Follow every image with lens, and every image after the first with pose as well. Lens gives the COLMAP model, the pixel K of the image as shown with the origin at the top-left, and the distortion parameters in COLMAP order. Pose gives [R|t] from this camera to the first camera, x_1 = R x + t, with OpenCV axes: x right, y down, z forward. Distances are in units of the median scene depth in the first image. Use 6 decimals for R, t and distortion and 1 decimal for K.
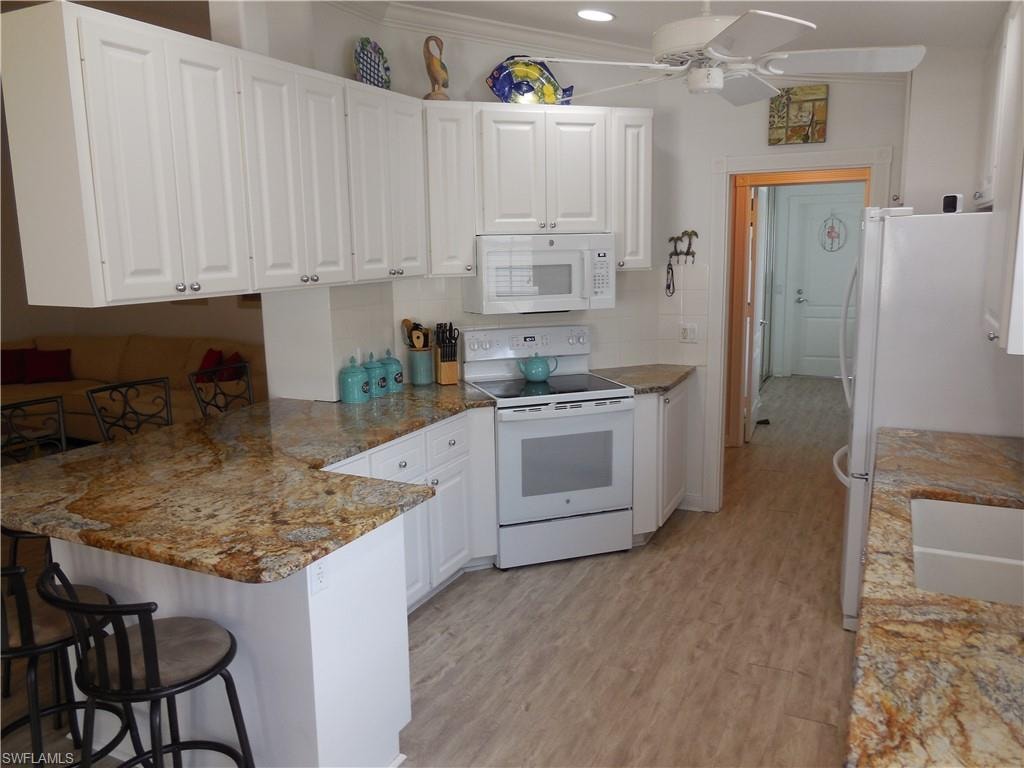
lens RADIAL K [[772.4, 0, 514.0], [0, 772.4, 385.8], [0, 0, 1]] dist [-0.008860, -0.002213]
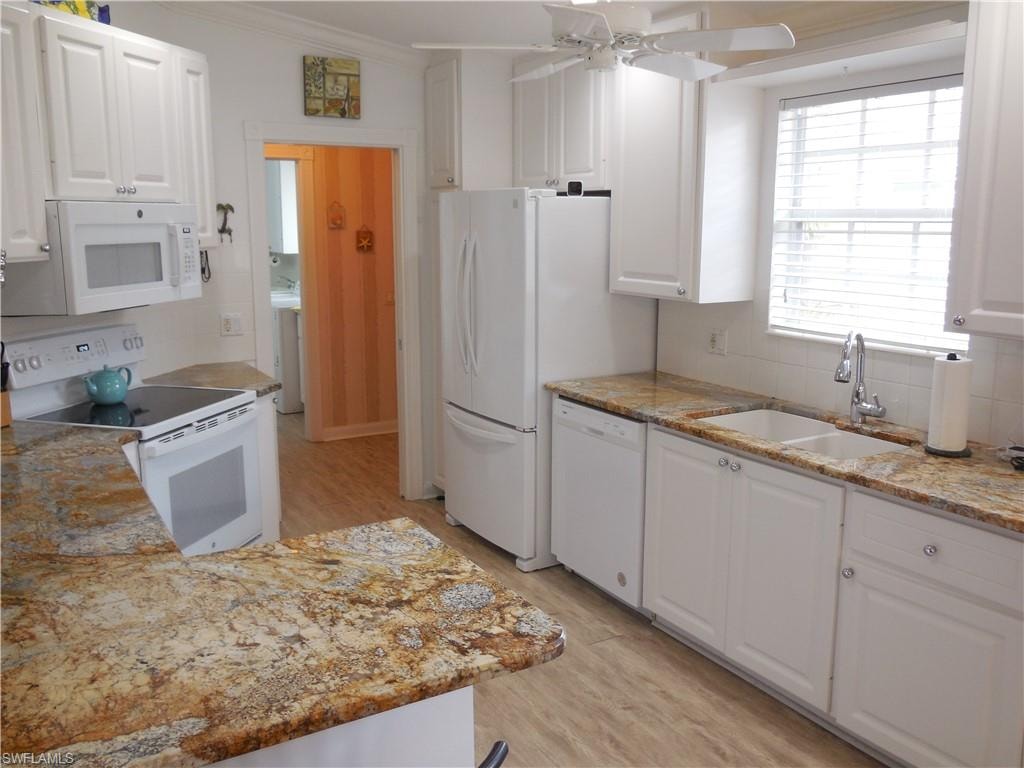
lens RADIAL K [[860.2, 0, 509.6], [0, 860.2, 384.6], [0, 0, 1]] dist [-0.024003, -0.002513]
pose [[0.548754, -0.137242, 0.824641, -0.451132], [0.139450, 0.987639, 0.071573, -0.030705], [-0.824271, 0.075721, 0.561110, 0.248134]]
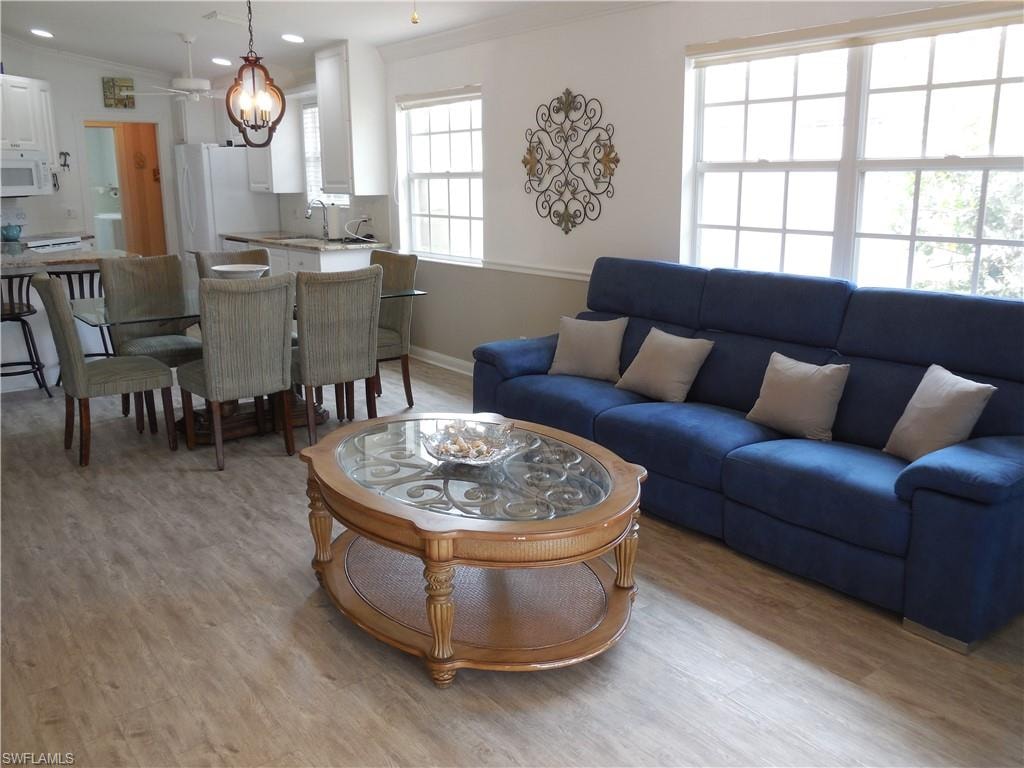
lens RADIAL K [[860.2, 0, 511.3], [0, 860.2, 387.3], [0, 0, 1]] dist [-0.024003, -0.002513]
pose [[0.445926, -0.194718, 0.873633, -1.212600], [0.155772, 0.978038, 0.138477, 0.227520], [-0.881411, 0.074337, 0.466465, -0.810578]]
